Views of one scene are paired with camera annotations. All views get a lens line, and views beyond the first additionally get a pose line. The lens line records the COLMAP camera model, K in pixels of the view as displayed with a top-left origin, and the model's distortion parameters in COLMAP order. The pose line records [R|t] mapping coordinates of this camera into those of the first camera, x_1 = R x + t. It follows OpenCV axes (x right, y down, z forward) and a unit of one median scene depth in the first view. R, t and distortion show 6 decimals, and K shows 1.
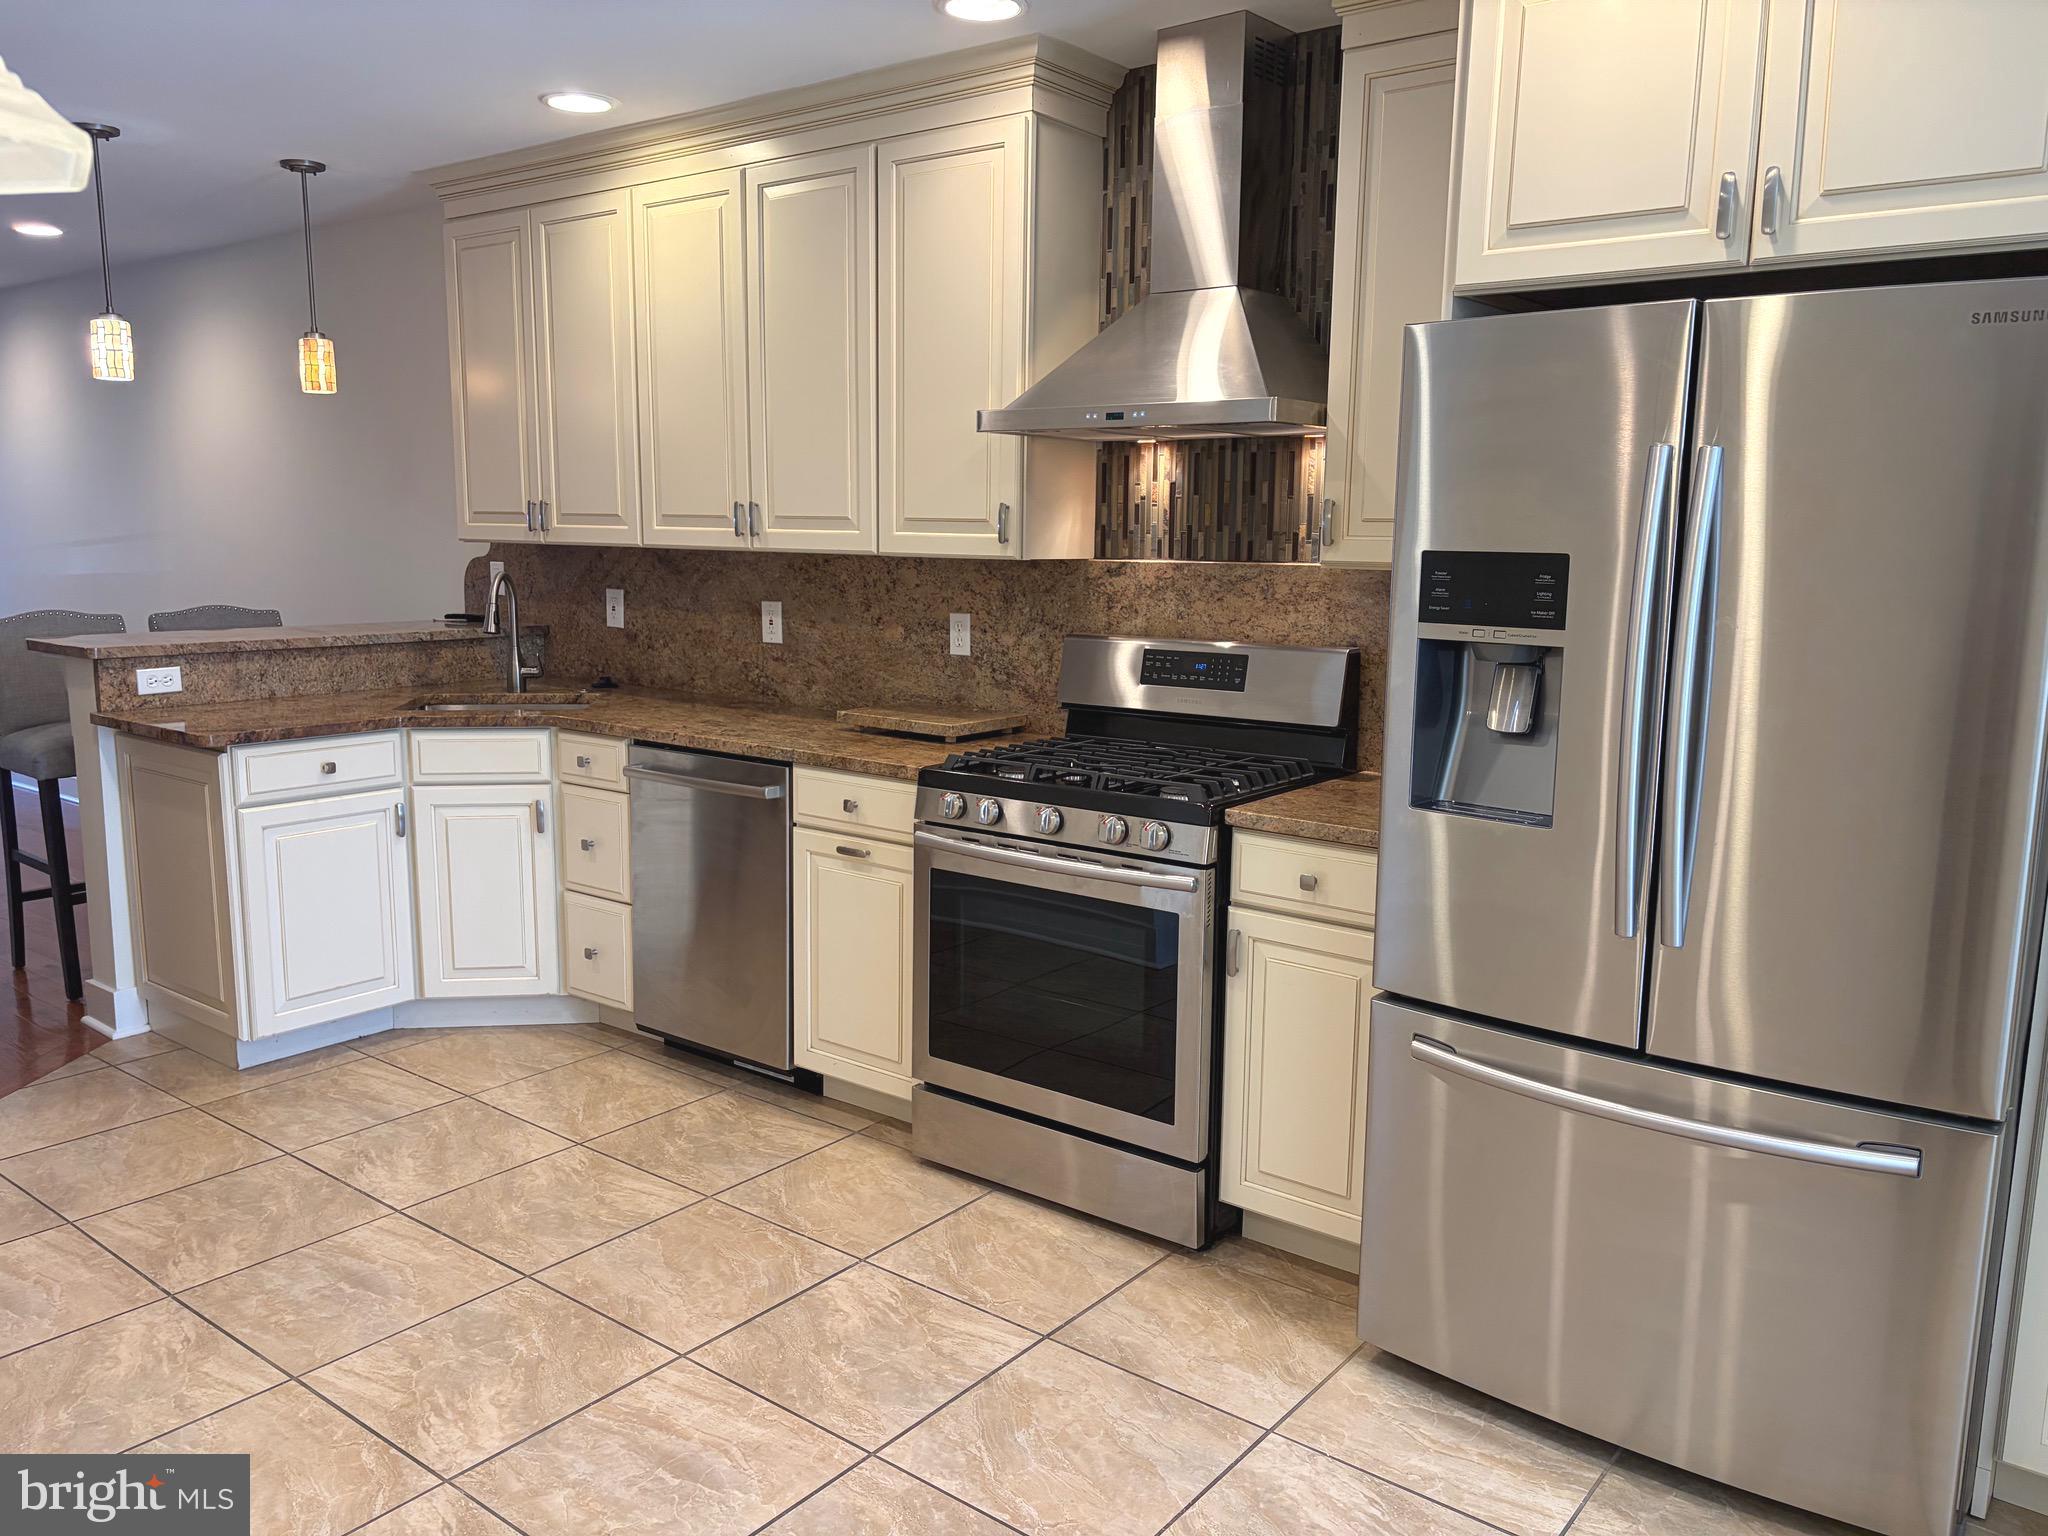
lens RADIAL K [[1568.1, 0, 1009.5], [0, 1568.1, 763.6], [0, 0, 1]] dist [0.099275, -0.112096]
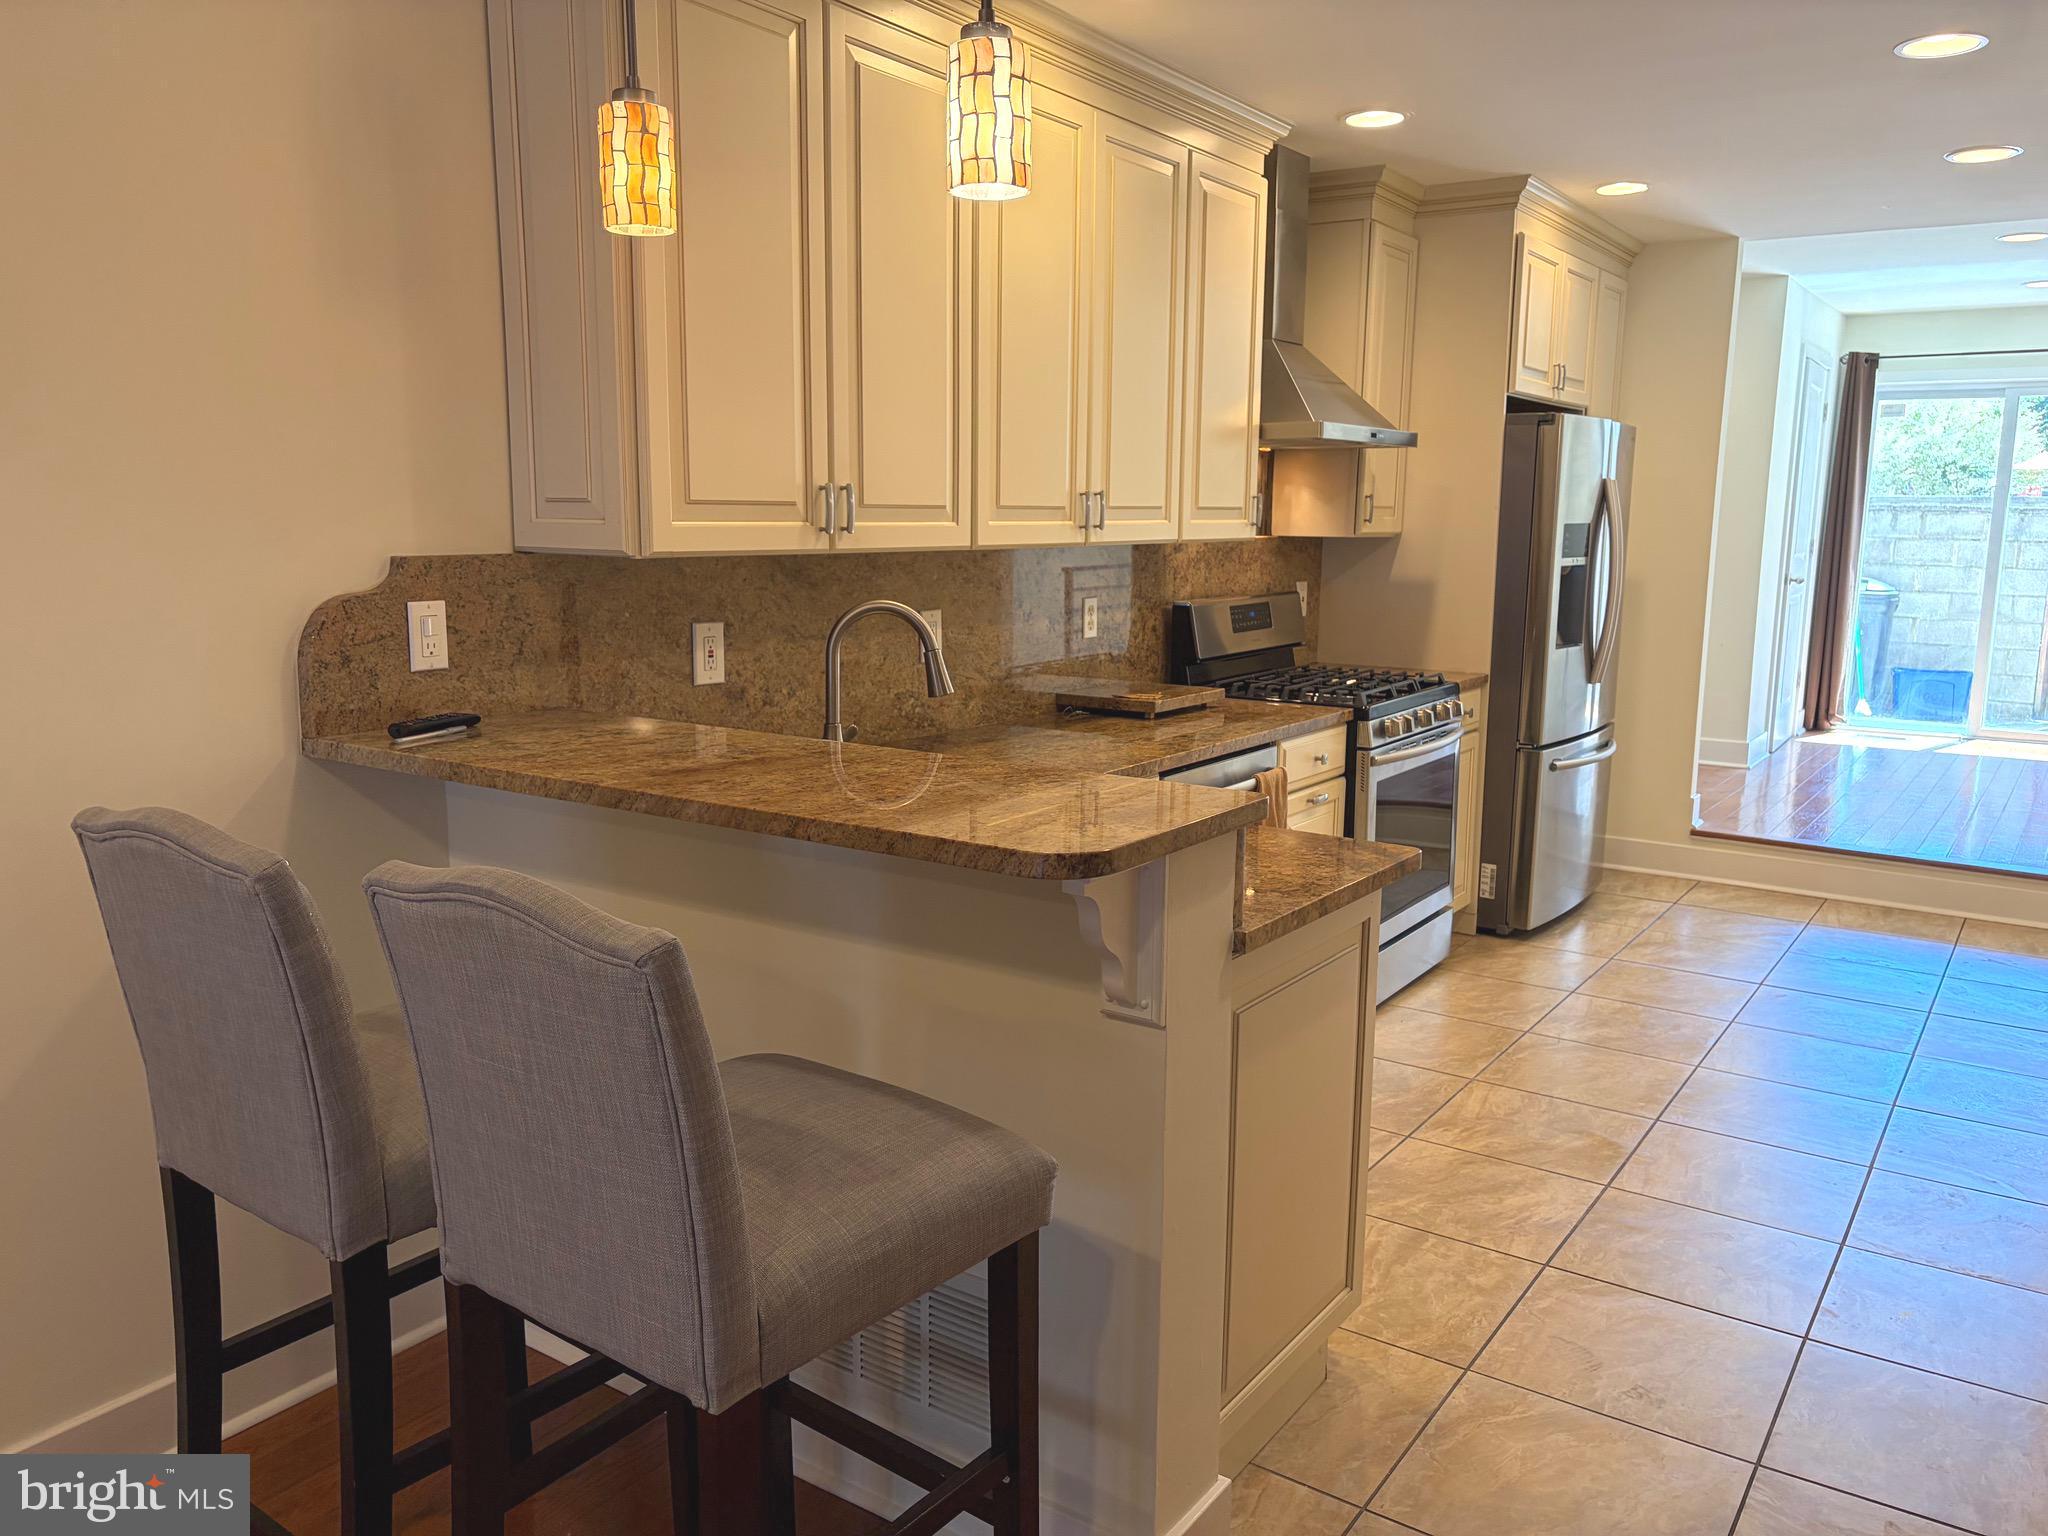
lens RADIAL K [[1568.1, 0, 1009.5], [0, 1568.1, 763.6], [0, 0, 1]] dist [0.099275, -0.112096]
pose [[-0.072691, -0.163006, 0.983944, -0.990350], [0.155218, 0.972684, 0.172608, -0.164074], [-0.985202, 0.165273, -0.045404, 1.039771]]
